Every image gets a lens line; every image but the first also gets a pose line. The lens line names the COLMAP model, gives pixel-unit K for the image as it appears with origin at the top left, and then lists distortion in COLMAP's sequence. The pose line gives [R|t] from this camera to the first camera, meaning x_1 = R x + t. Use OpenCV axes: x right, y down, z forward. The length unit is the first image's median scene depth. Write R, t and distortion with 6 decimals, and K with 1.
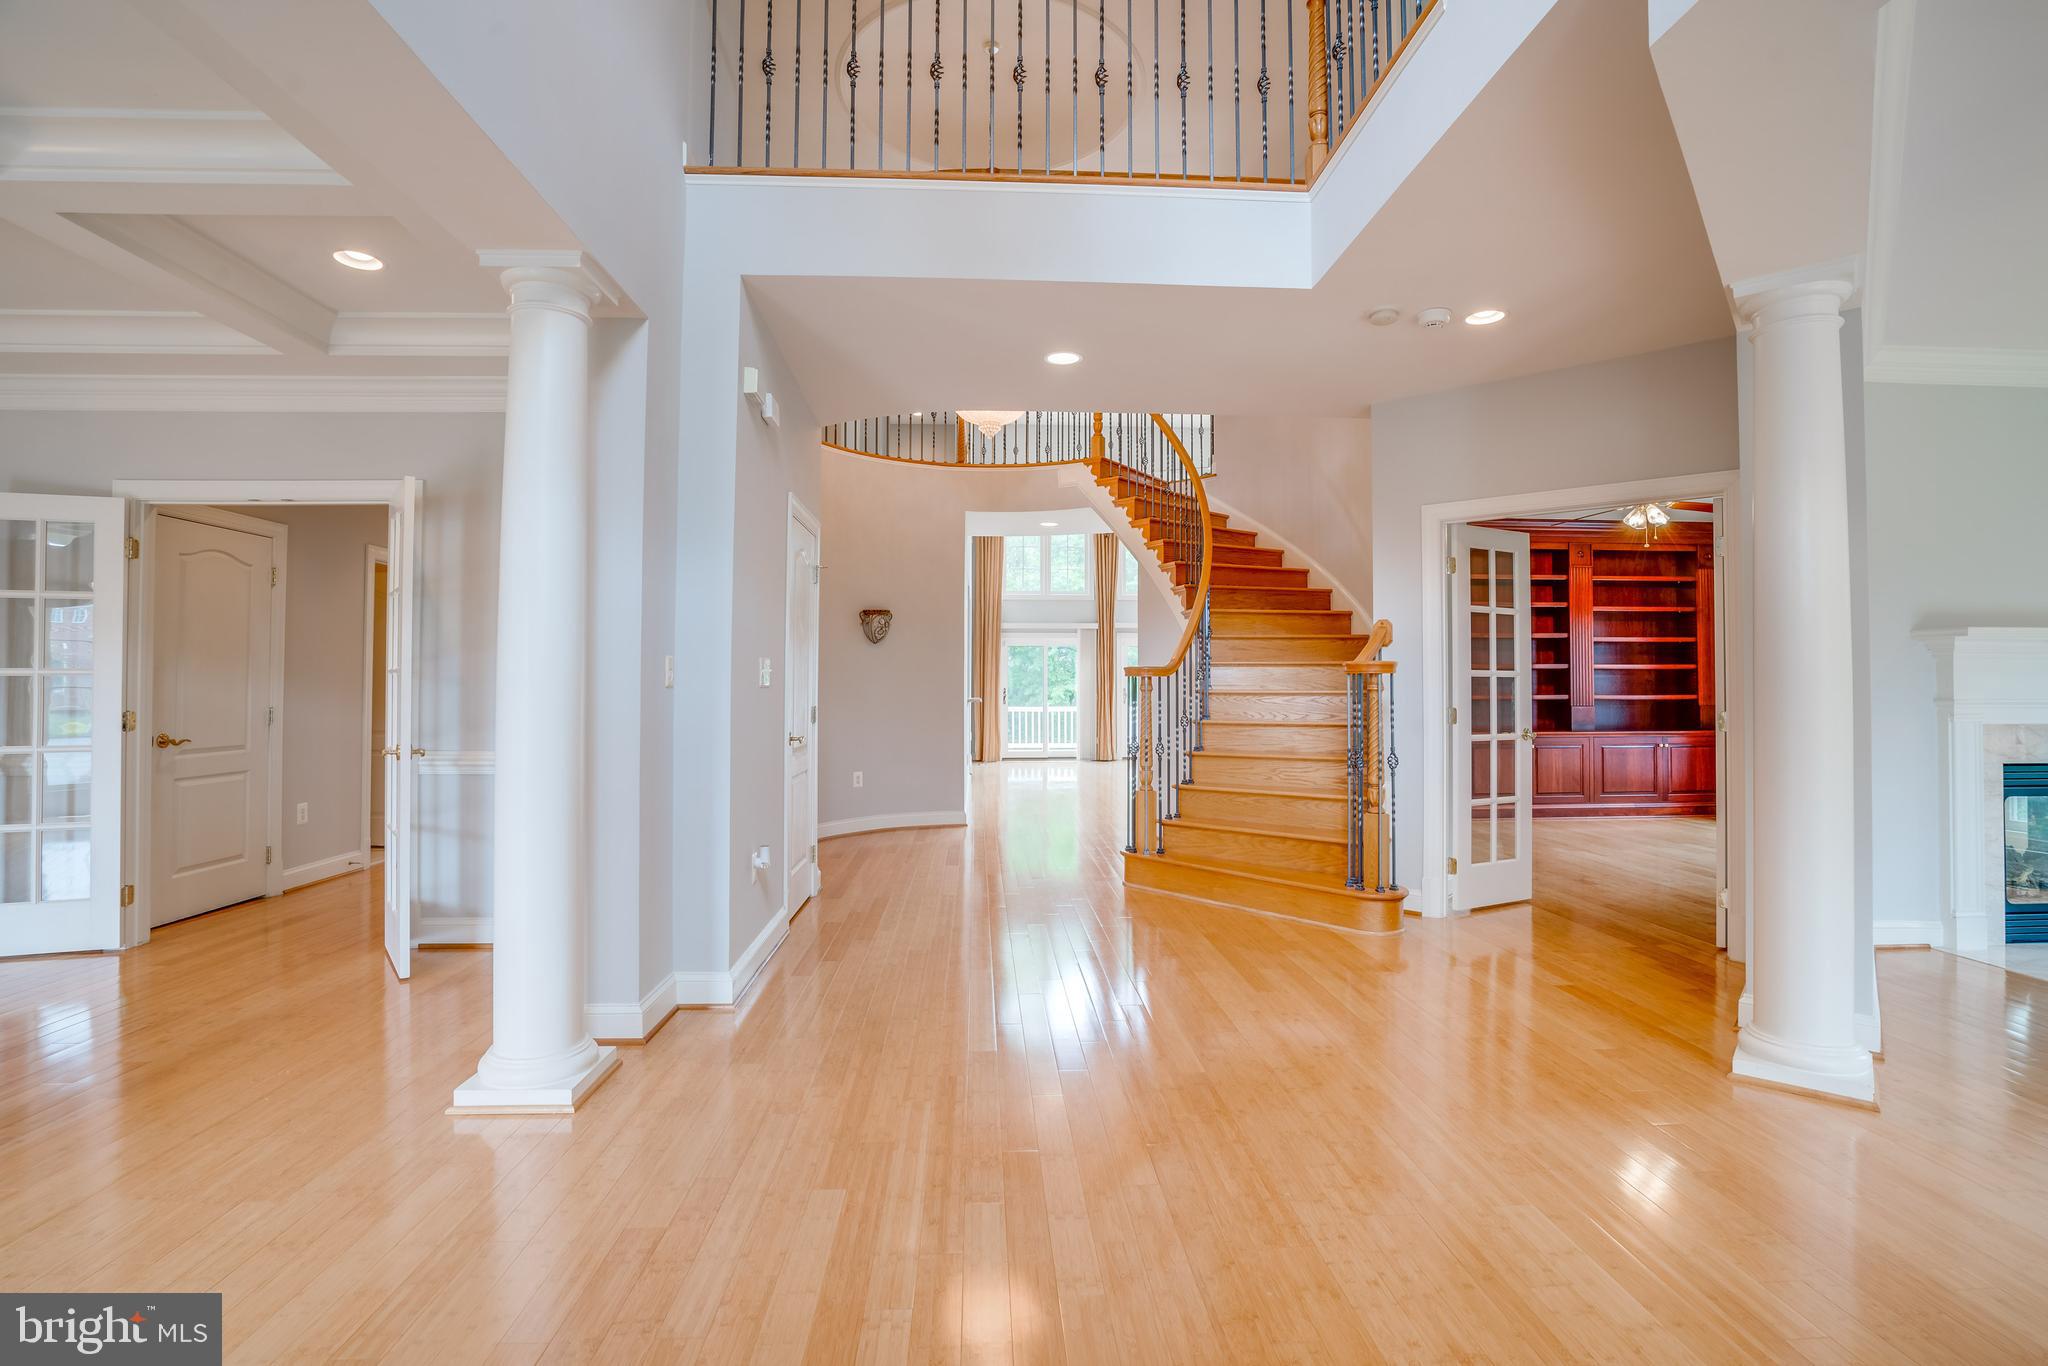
lens RADIAL K [[958.4, 0, 1027.2], [0, 958.4, 673.2], [0, 0, 1]] dist [-0.058161, 0.020663]
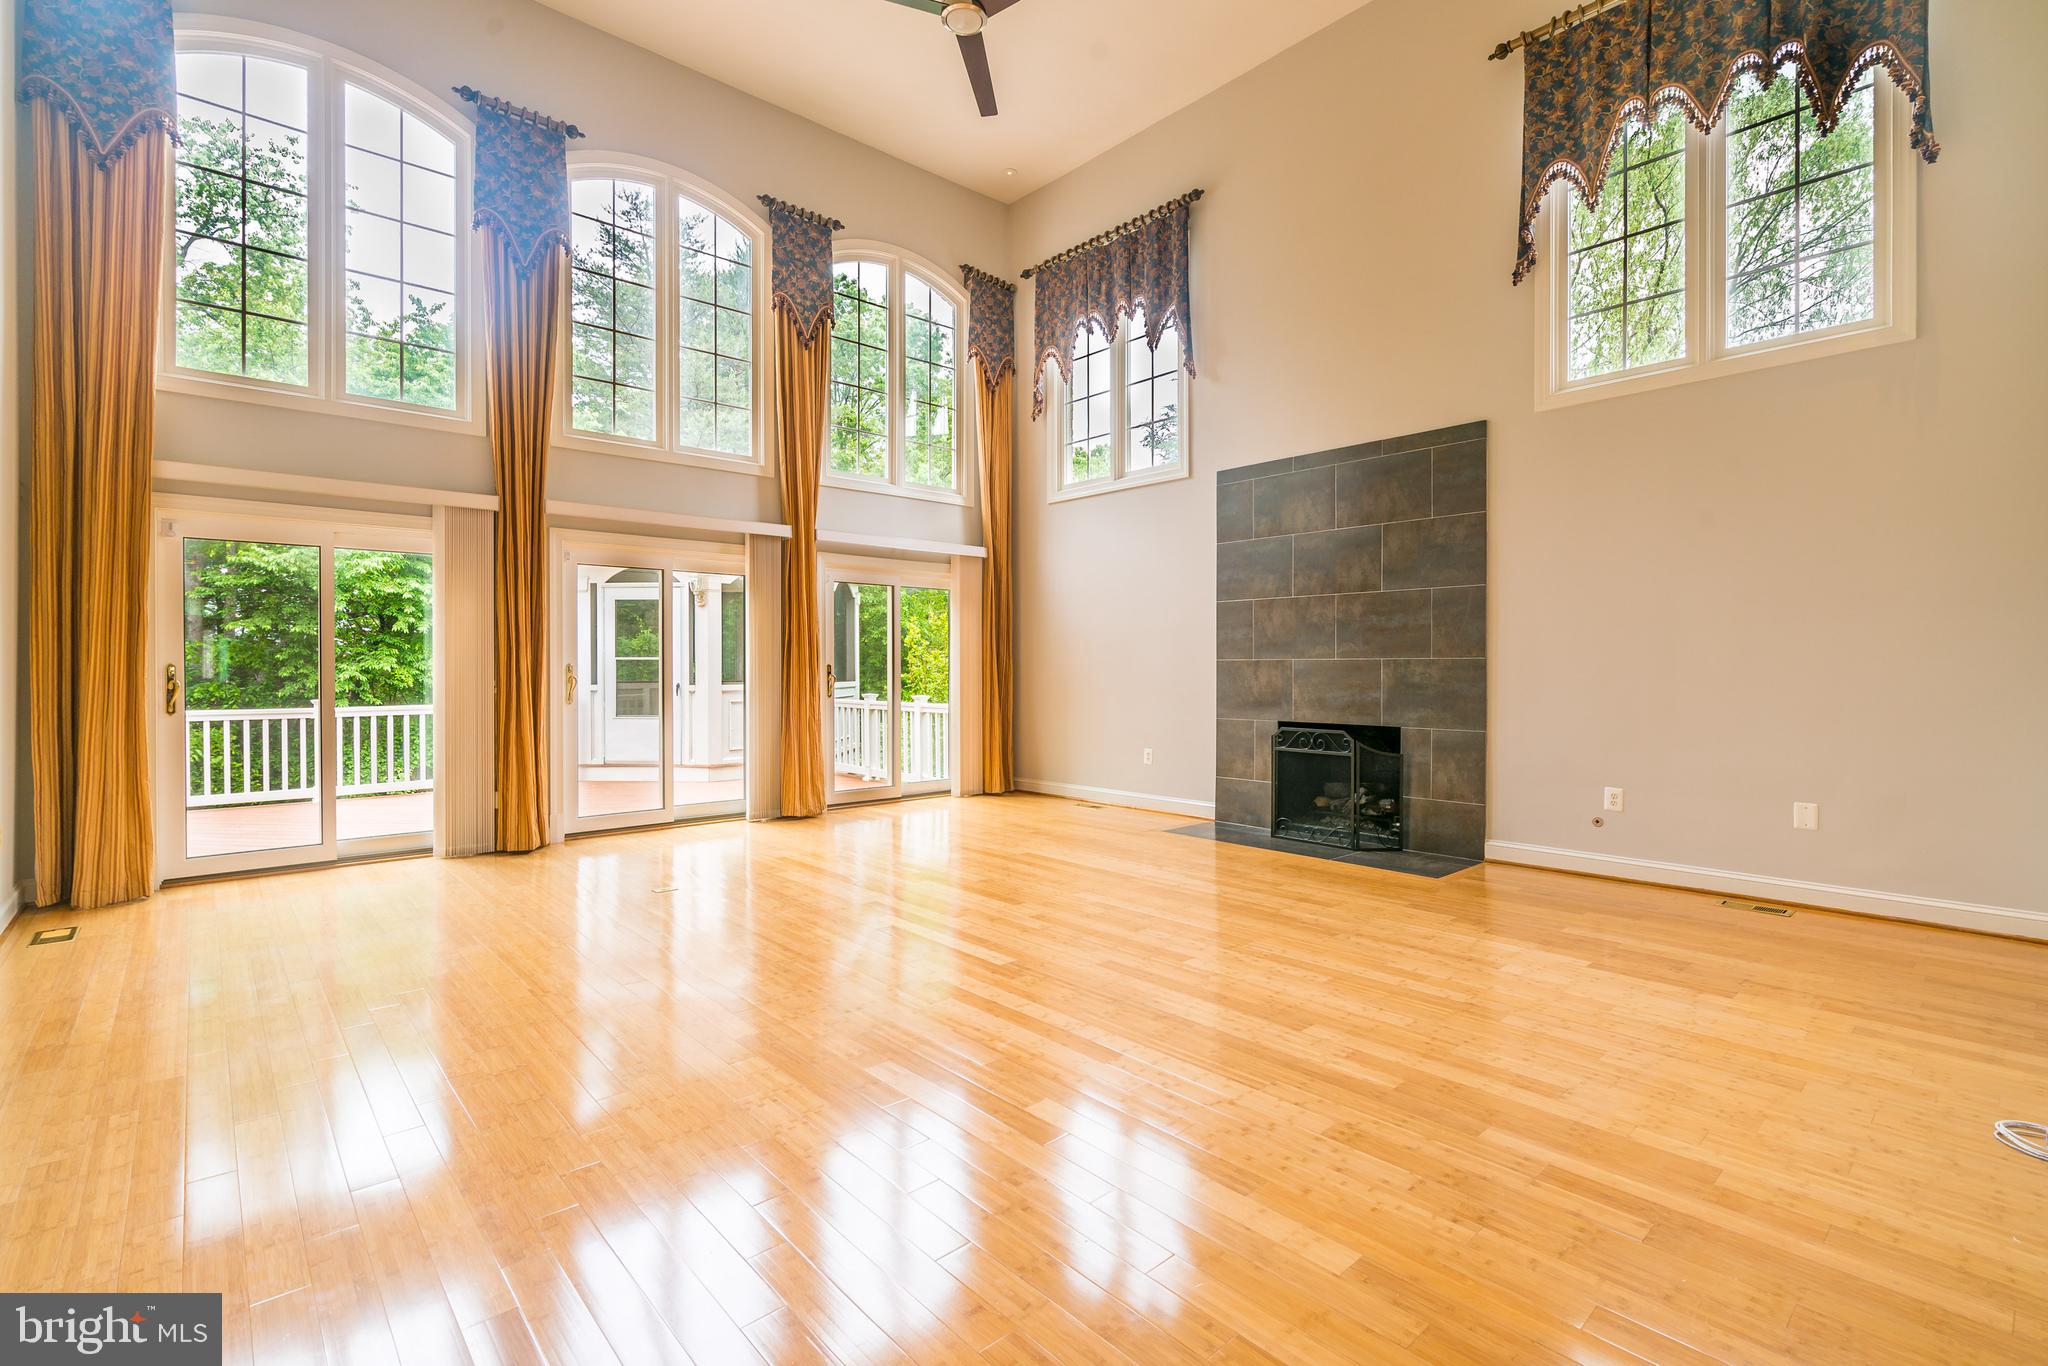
lens RADIAL K [[932.8, 0, 1028.1], [0, 932.8, 677.3], [0, 0, 1]] dist [-0.002941, 0.000768]
pose [[0.777890, -0.011709, 0.628291, 0.004013], [-0.004019, 0.999713, 0.023607, 0.010428], [-0.628387, -0.020889, 0.777620, 0.572539]]
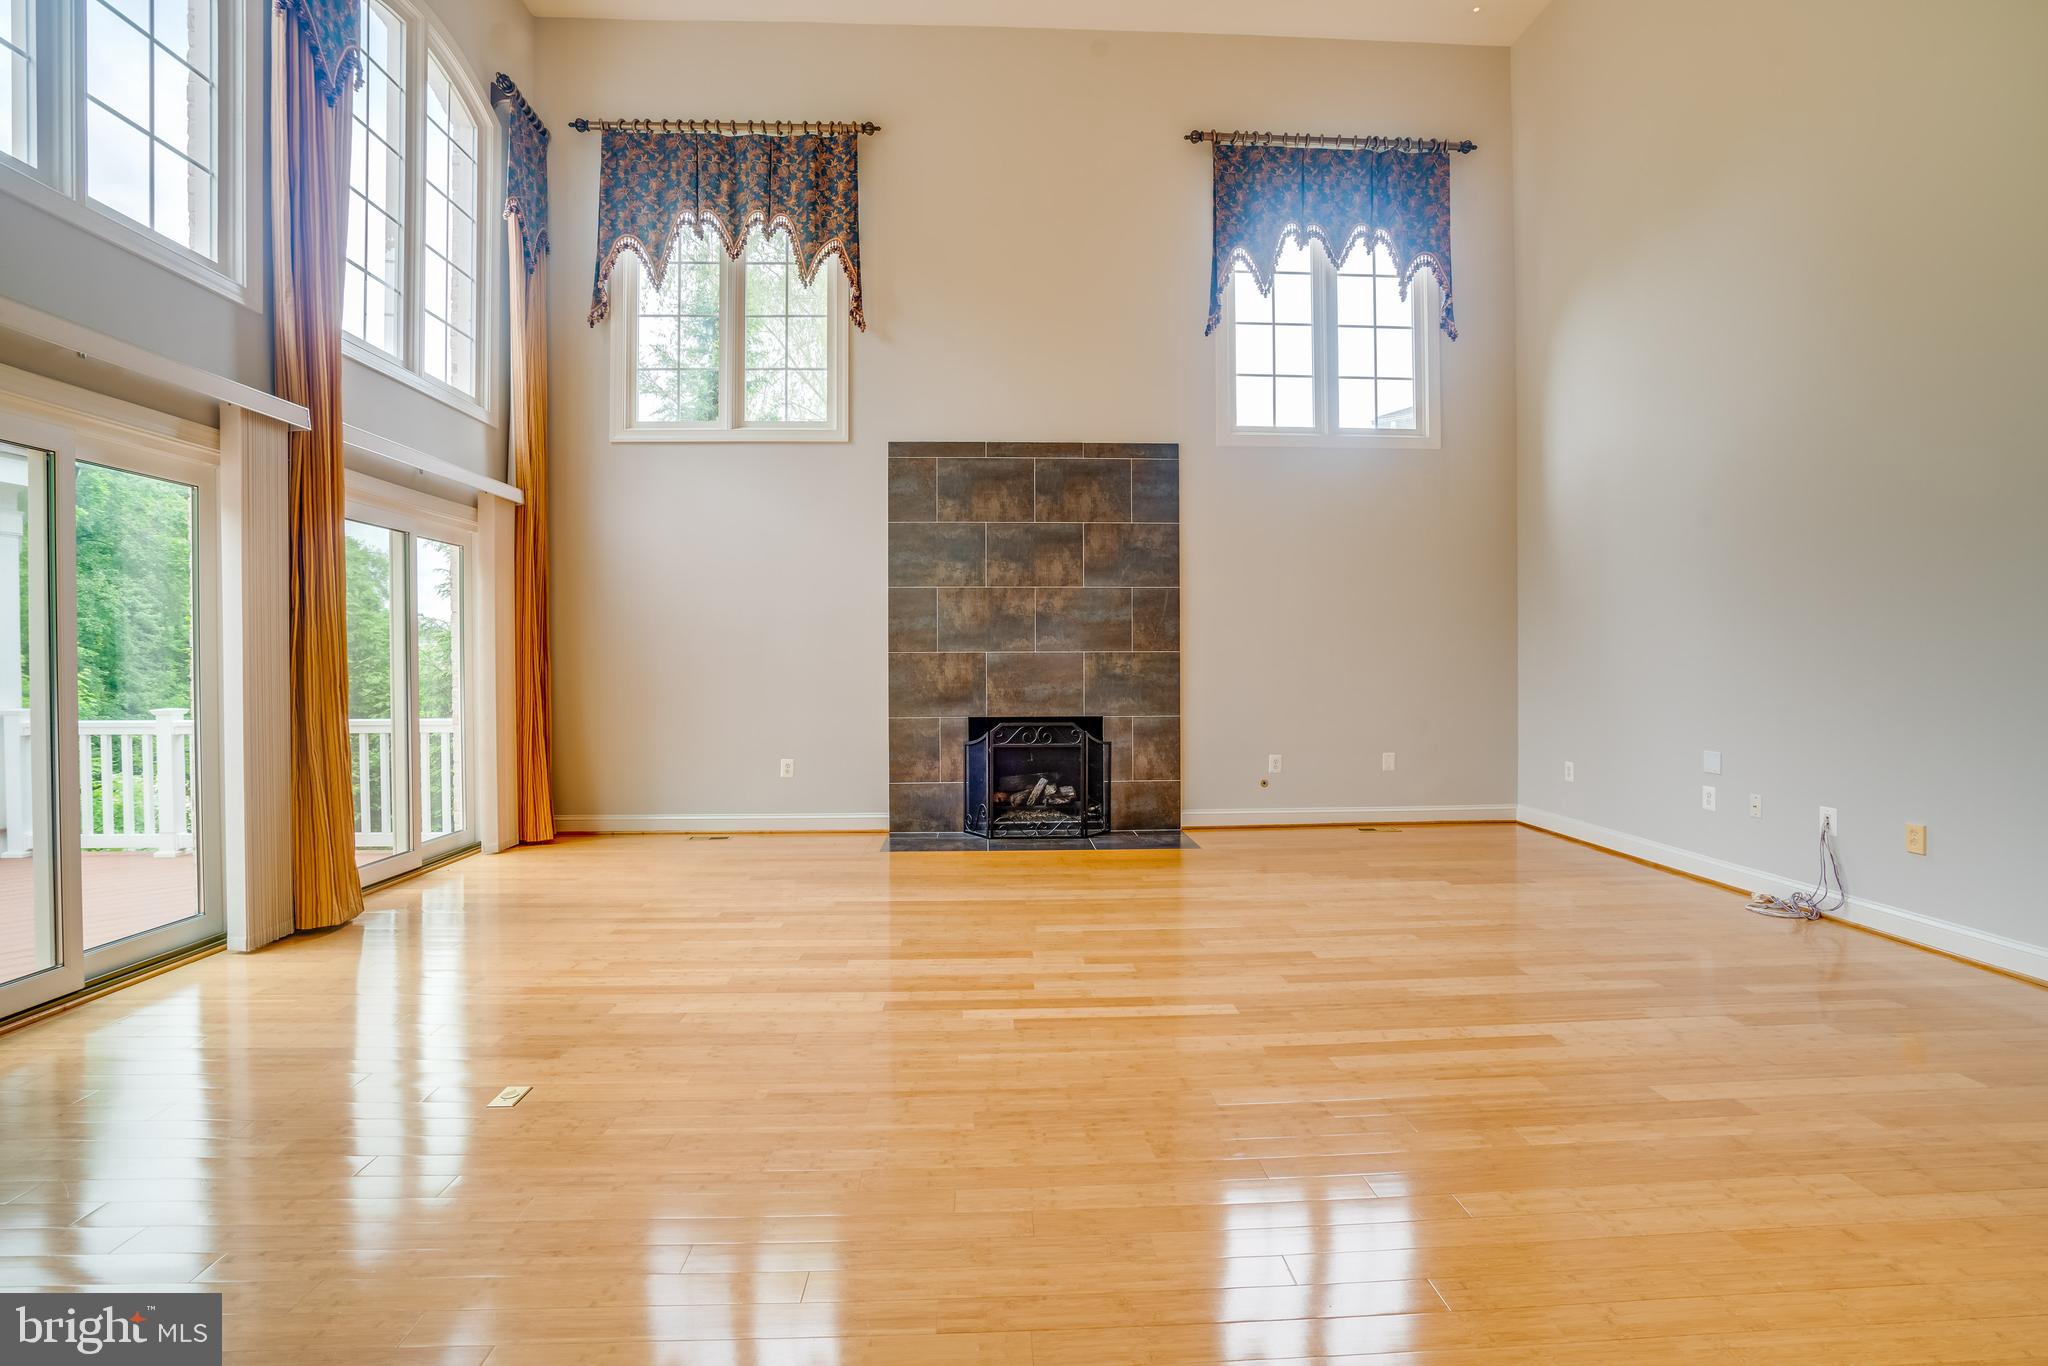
lens RADIAL K [[958.4, 0, 1028.3], [0, 958.4, 671.2], [0, 0, 1]] dist [-0.058161, 0.020663]
pose [[0.002184, -0.014530, 0.999892, -0.091450], [-0.009700, 0.999847, 0.014551, 0.016071], [-0.999951, -0.009730, 0.002043, 0.954328]]
